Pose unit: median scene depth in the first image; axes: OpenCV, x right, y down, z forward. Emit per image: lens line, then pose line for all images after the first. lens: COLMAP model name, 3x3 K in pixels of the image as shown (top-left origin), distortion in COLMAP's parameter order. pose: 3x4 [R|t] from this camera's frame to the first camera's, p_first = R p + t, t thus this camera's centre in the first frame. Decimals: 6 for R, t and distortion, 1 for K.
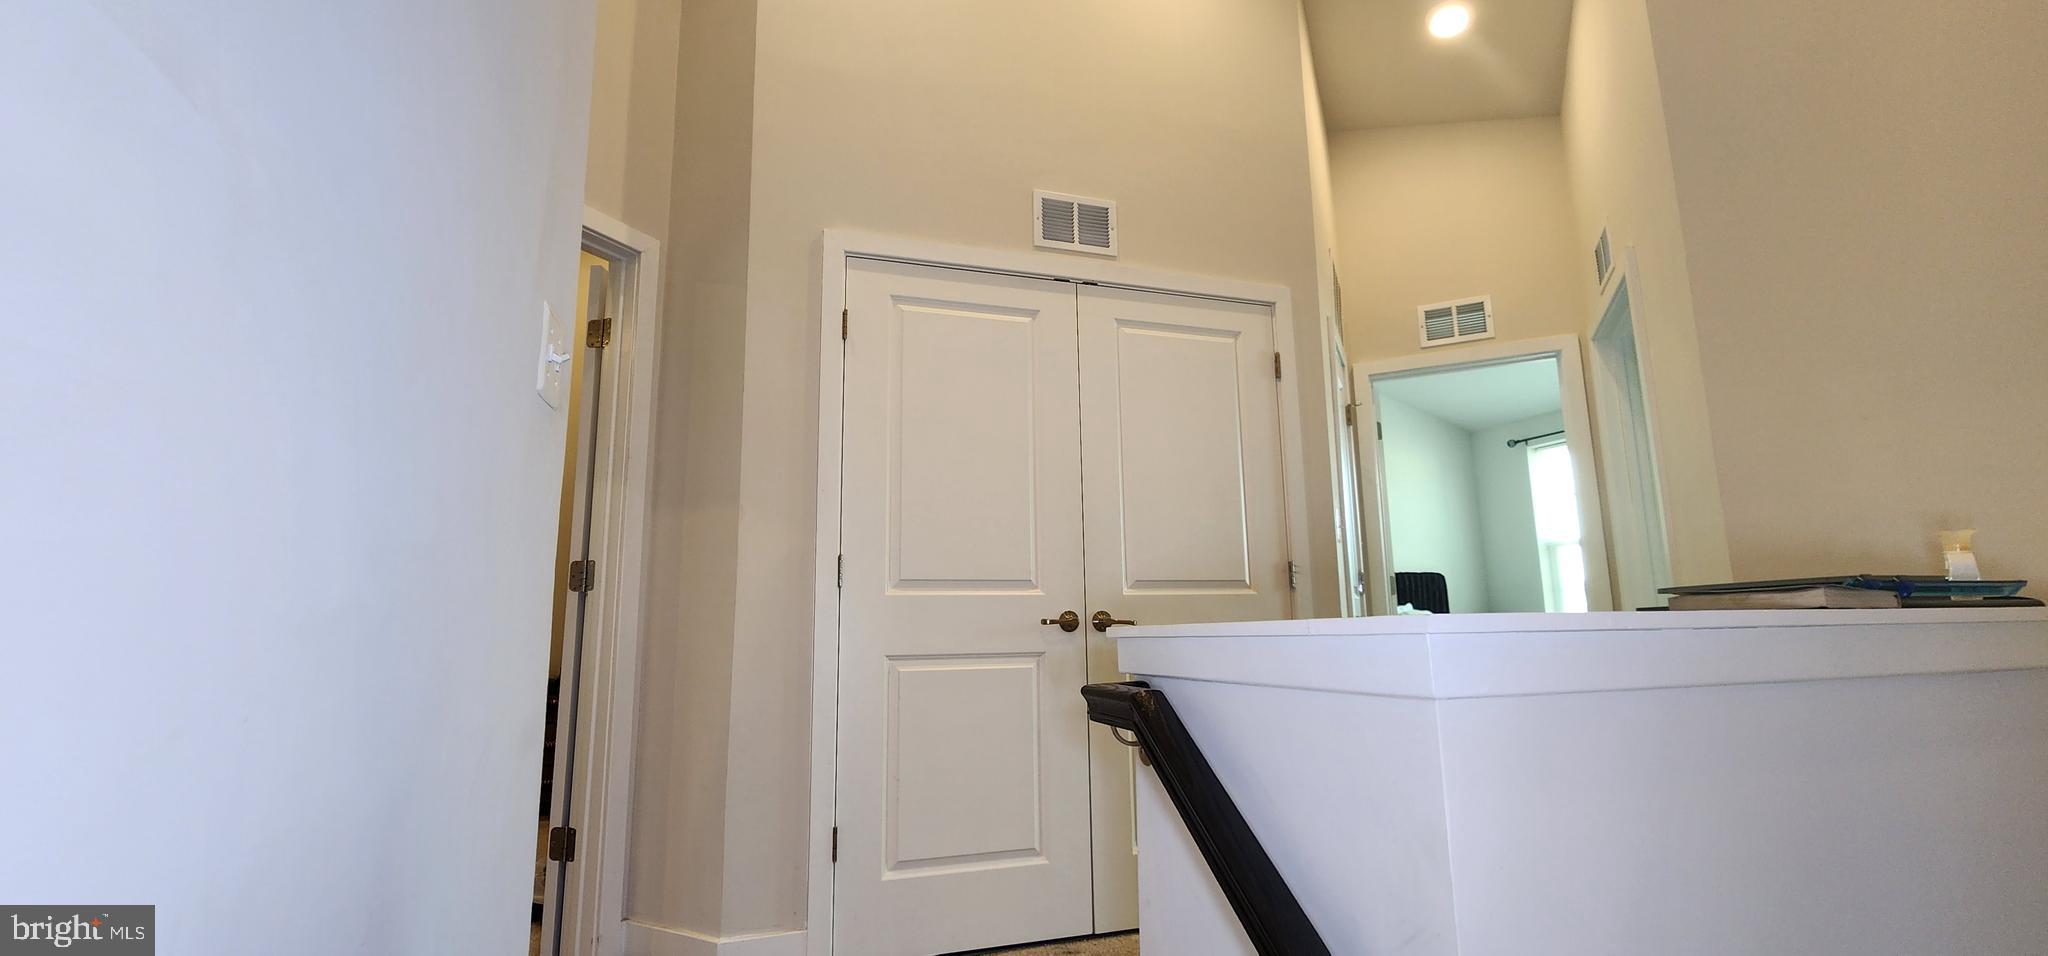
lens RADIAL K [[844.2, 0, 1024.6], [0, 844.2, 473.2], [0, 0, 1]] dist [0.000446, -0.001382]
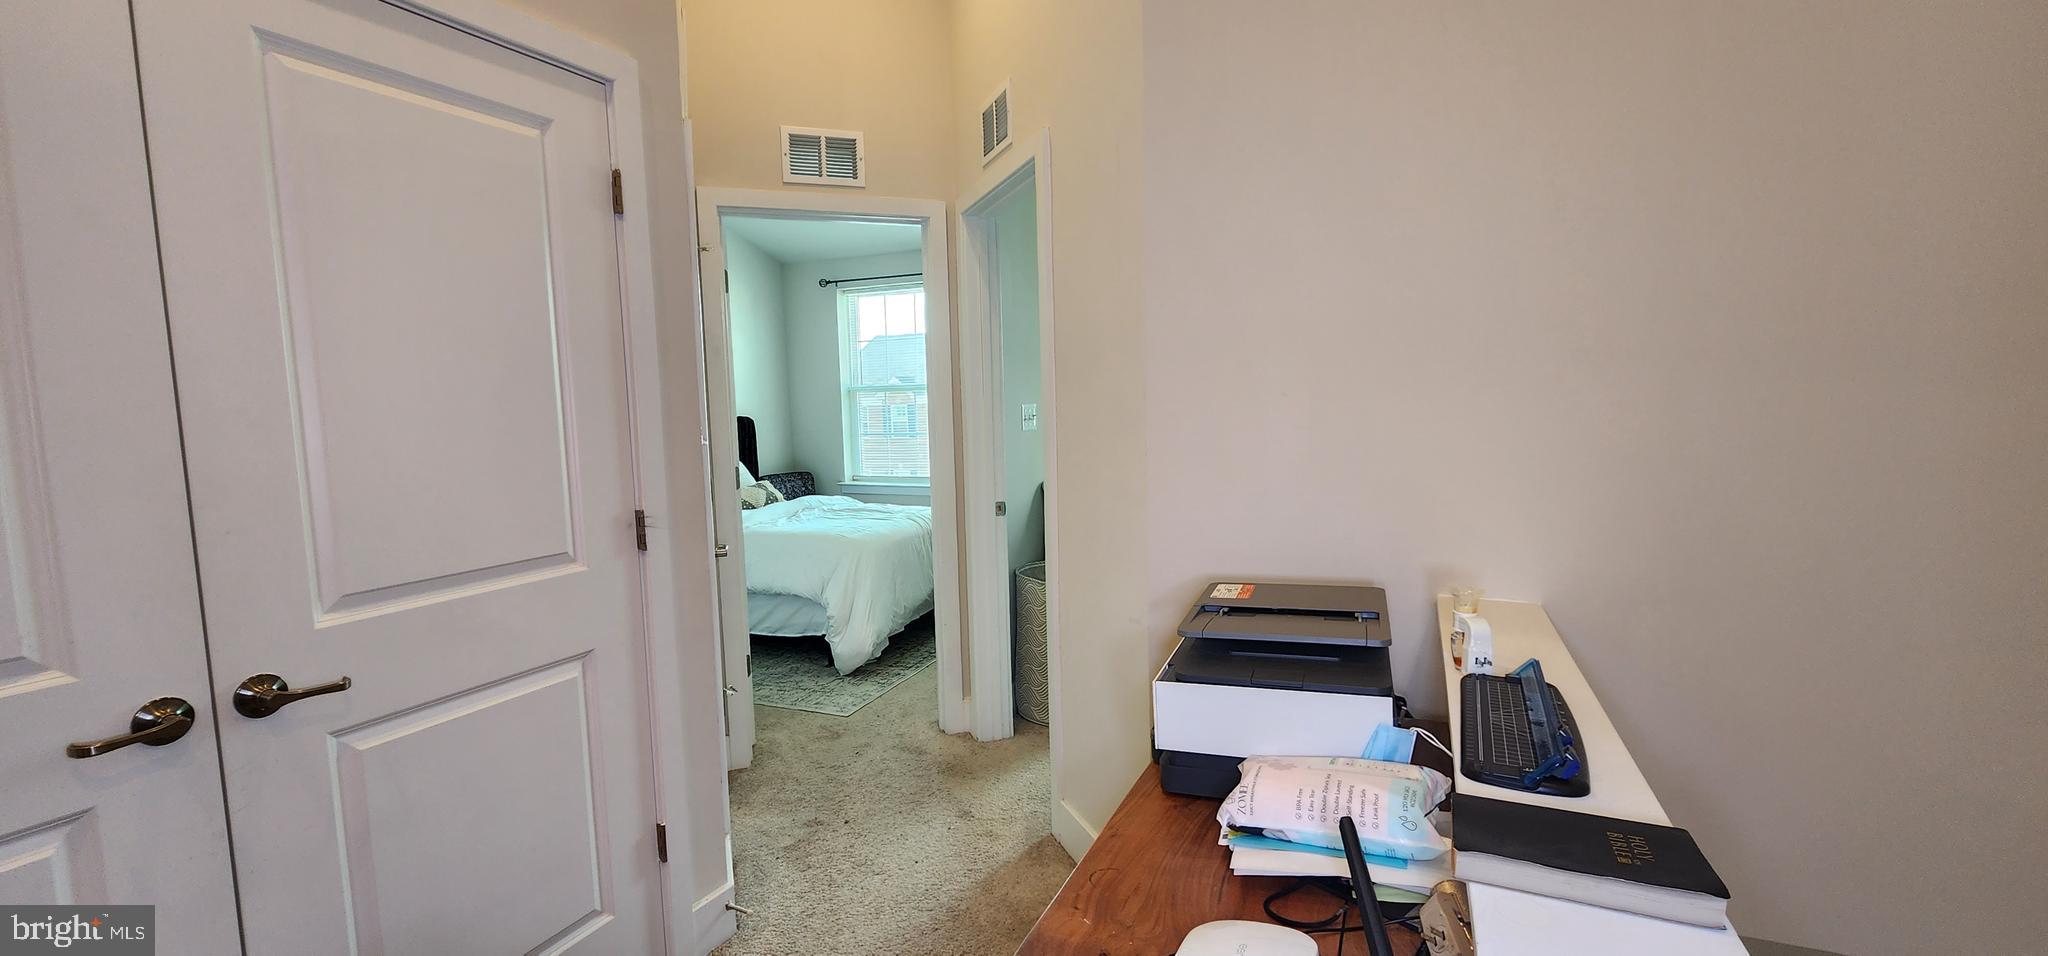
lens RADIAL K [[844.2, 0, 1031.7], [0, 844.2, 480.9], [0, 0, 1]] dist [0.000446, -0.001382]
pose [[0.677936, -0.073462, 0.731442, 0.038955], [-0.111072, 0.973335, 0.200704, -0.078270], [-0.726682, -0.217307, 0.651699, 0.329564]]
